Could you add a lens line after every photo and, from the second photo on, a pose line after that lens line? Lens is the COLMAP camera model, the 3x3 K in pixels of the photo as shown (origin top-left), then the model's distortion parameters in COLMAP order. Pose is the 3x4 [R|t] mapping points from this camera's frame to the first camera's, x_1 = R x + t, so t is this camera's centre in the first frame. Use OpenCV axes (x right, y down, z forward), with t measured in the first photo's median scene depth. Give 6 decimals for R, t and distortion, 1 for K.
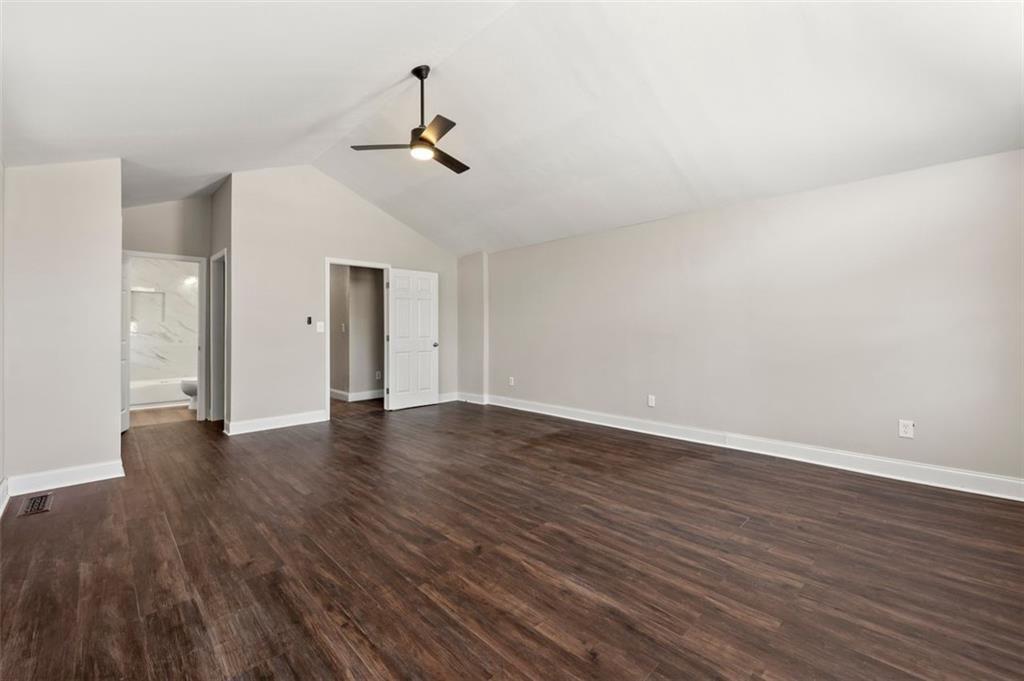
lens RADIAL K [[416.8, 0, 511.0], [0, 416.8, 332.7], [0, 0, 1]] dist [-0.003655, 0.000839]
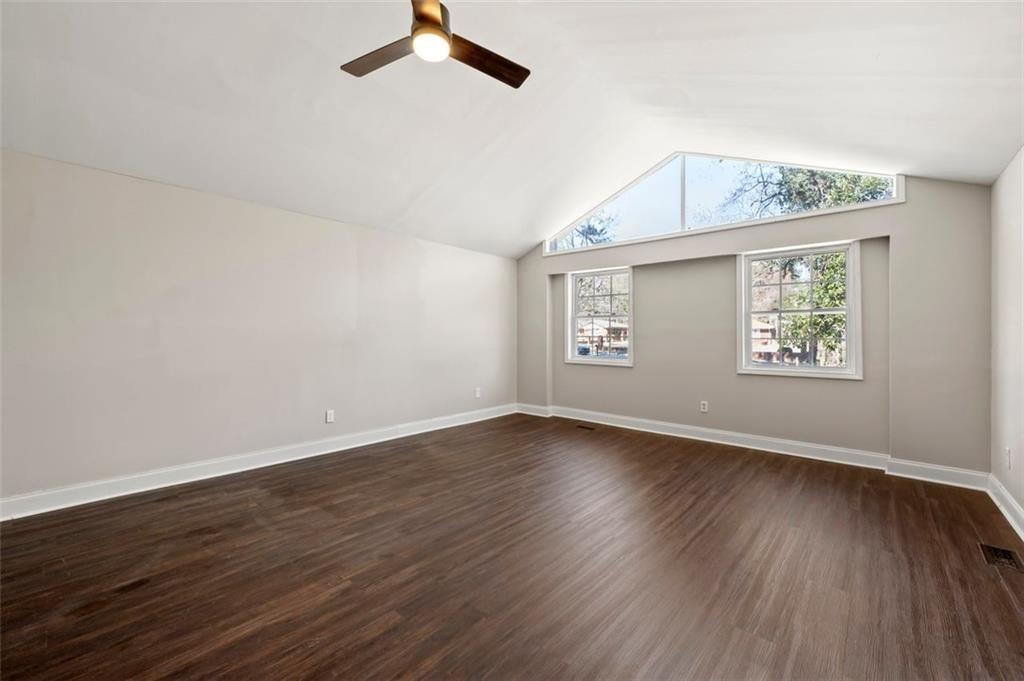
lens RADIAL K [[416.8, 0, 511.4], [0, 416.8, 341.8], [0, 0, 1]] dist [-0.003655, 0.000839]
pose [[-0.076205, -0.006531, 0.997071, -0.823466], [0.004316, 0.999967, 0.006880, -0.004506], [-0.997083, 0.004828, -0.076174, 0.924293]]
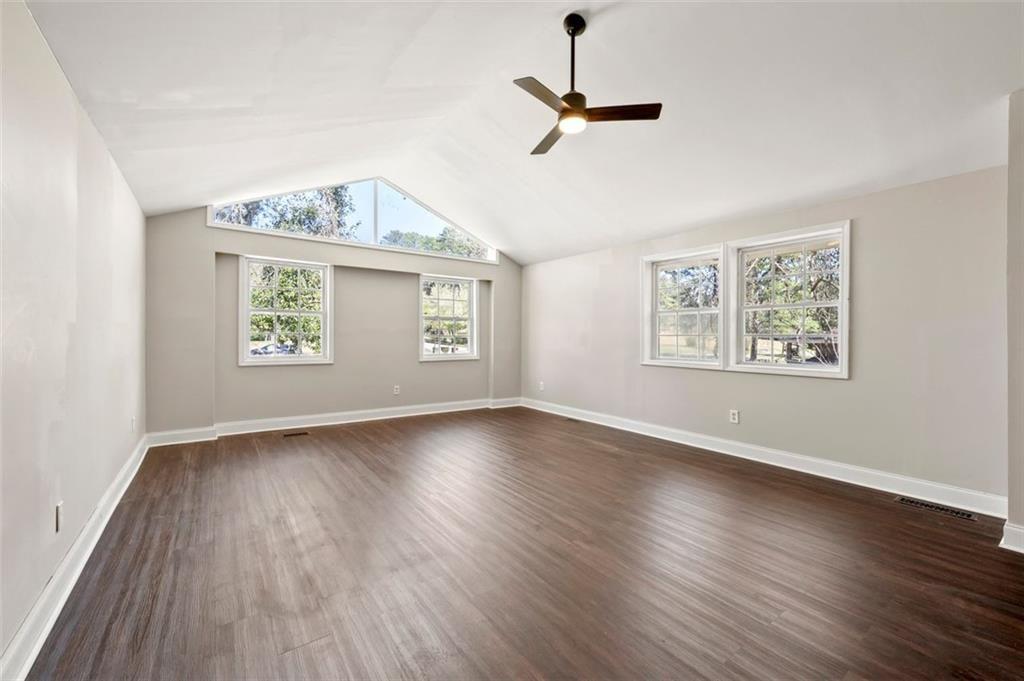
lens RADIAL K [[416.8, 0, 511.3], [0, 416.8, 337.5], [0, 0, 1]] dist [-0.003655, 0.000839]
pose [[-0.990223, -0.002593, 0.139472, -0.206133], [-0.000916, 0.999927, 0.012083, -0.016978], [-0.139493, 0.011837, -0.990152, 1.831096]]
